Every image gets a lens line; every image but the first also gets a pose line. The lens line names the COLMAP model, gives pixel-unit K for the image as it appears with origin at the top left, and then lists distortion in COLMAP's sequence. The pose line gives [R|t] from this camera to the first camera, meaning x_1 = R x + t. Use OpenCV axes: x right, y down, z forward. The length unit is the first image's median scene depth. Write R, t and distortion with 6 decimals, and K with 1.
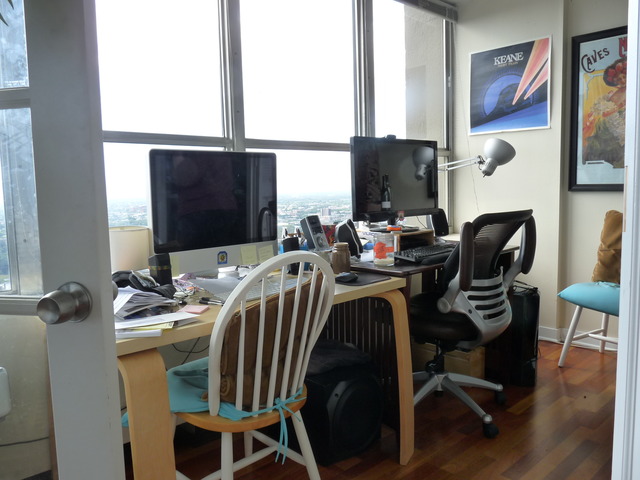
lens RADIAL K [[509.8, 0, 320.2], [0, 509.8, 239.8], [0, 0, 1]] dist [0.013254, -0.057507]
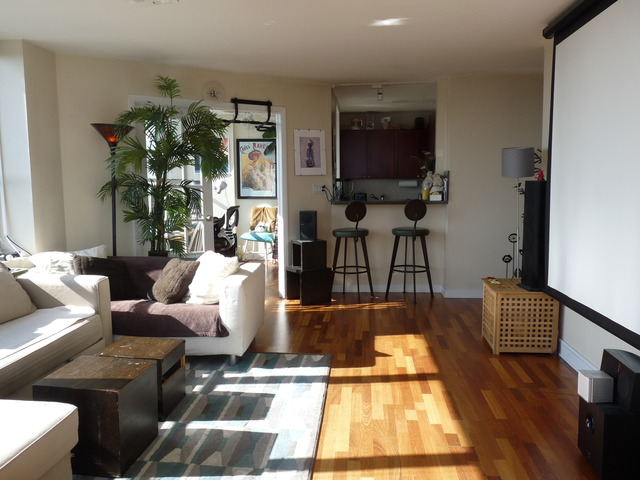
lens RADIAL K [[509.8, 0, 320.7], [0, 509.8, 243.5], [0, 0, 1]] dist [0.013254, -0.057507]
pose [[0.740496, -0.058382, 0.669520, -1.143135], [0.058924, 0.998023, 0.021856, 0.116750], [-0.669472, 0.023266, 0.742473, -1.436567]]
